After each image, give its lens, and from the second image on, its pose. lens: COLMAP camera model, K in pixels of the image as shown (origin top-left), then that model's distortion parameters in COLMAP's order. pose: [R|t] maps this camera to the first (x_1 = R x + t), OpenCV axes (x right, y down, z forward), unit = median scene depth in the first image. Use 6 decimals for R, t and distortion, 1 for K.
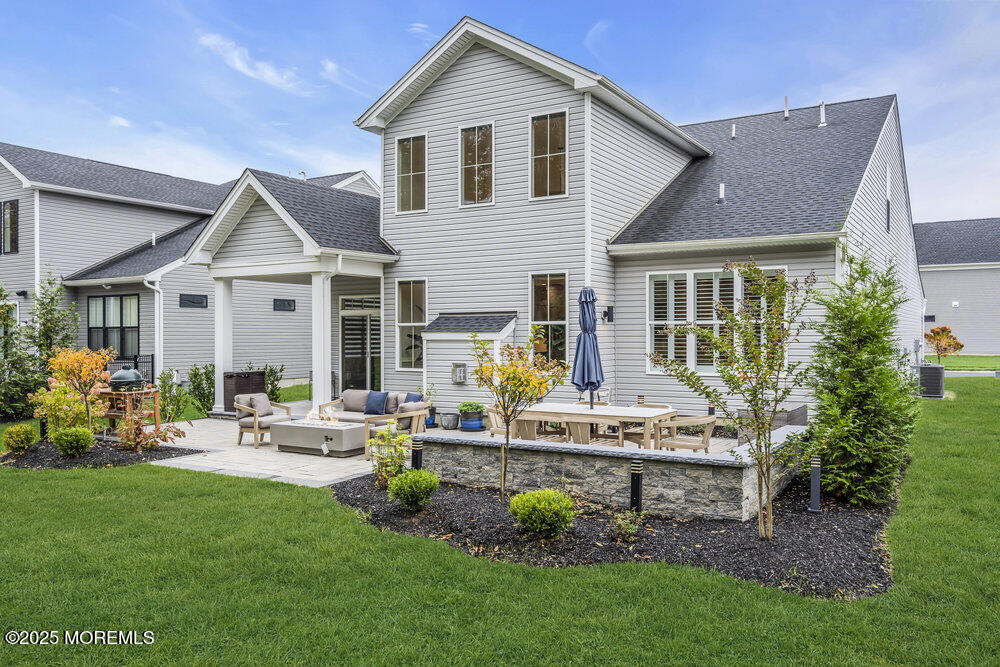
lens RADIAL K [[779.6, 0, 501.4], [0, 779.6, 336.6], [0, 0, 1]] dist [0.002985, -0.003731]
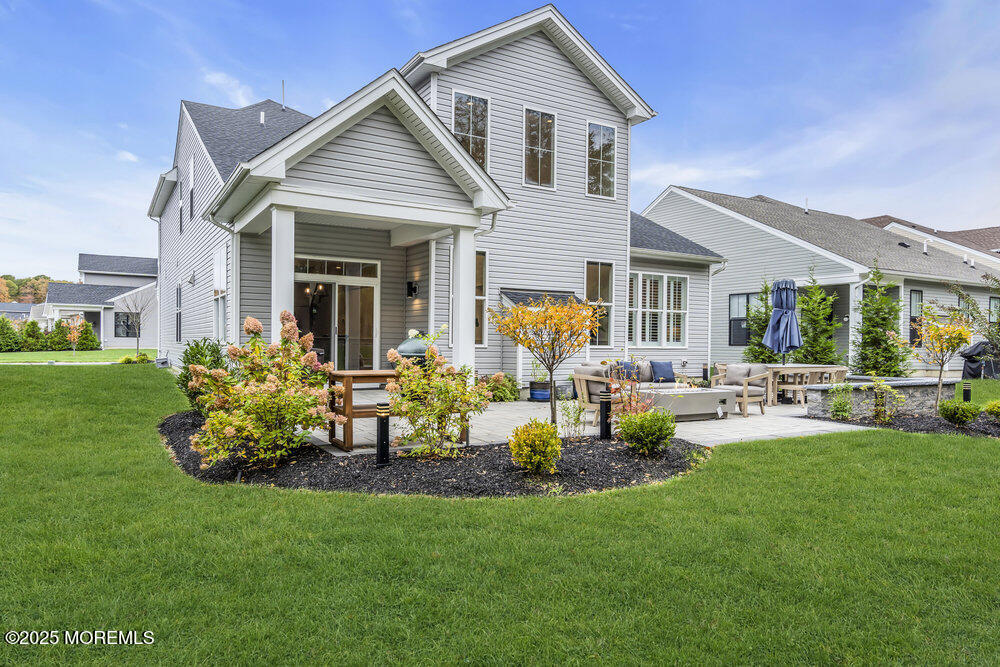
lens RADIAL K [[668.0, 0, 502.5], [0, 668.0, 345.0], [0, 0, 1]] dist [0.011013, -0.002278]
pose [[0.464097, 0.002699, 0.885780, -0.768451], [-0.009698, 0.999951, 0.002034, 0.037834], [-0.885731, -0.009534, 0.464101, 0.566149]]
